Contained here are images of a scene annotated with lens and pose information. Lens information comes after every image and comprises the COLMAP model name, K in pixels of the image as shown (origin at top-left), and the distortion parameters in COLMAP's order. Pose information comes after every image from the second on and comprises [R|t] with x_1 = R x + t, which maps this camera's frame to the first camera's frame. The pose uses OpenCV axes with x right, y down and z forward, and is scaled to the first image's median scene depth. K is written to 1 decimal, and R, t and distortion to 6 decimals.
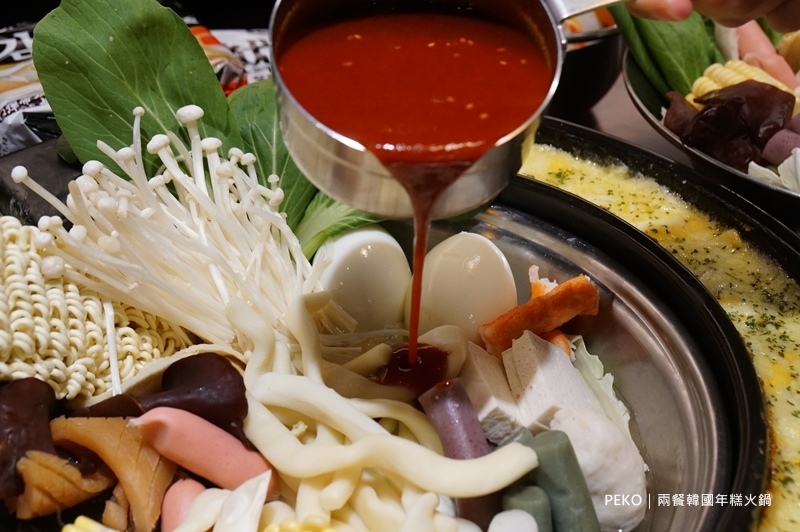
lens RADIAL K [[1122.8, 0, 400.0], [0, 1122.8, 266.0], [0, 0, 1]] dist [0.008211, 0.048351]
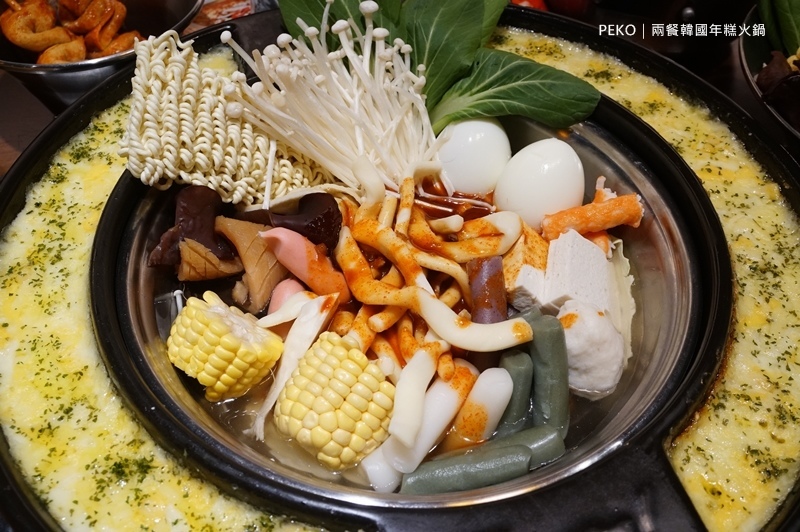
lens RADIAL K [[766.2, 0, 400.0], [0, 766.2, 266.0], [0, 0, 1]] dist [-0.047265, 0.001729]
pose [[0.941497, 0.246708, -0.229605, 0.143609], [-0.188355, 0.950129, 0.248551, -0.085274], [0.279474, -0.190763, 0.941012, 0.123793]]
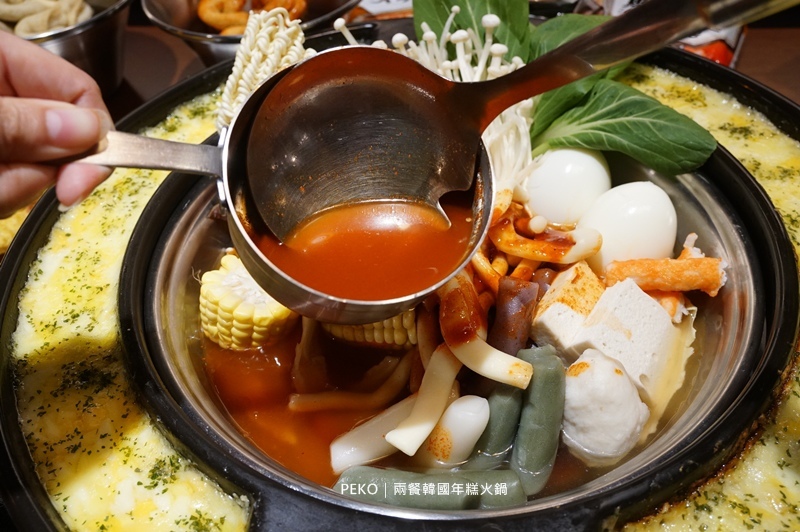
lens RADIAL K [[749.9, 0, 400.0], [0, 749.9, 266.0], [0, 0, 1]] dist [-0.045523, 0.006445]
pose [[0.737189, 0.428050, -0.522806, 0.344968], [-0.329611, 0.903249, 0.274767, -0.089493], [0.589839, -0.030233, 0.806955, 0.257661]]
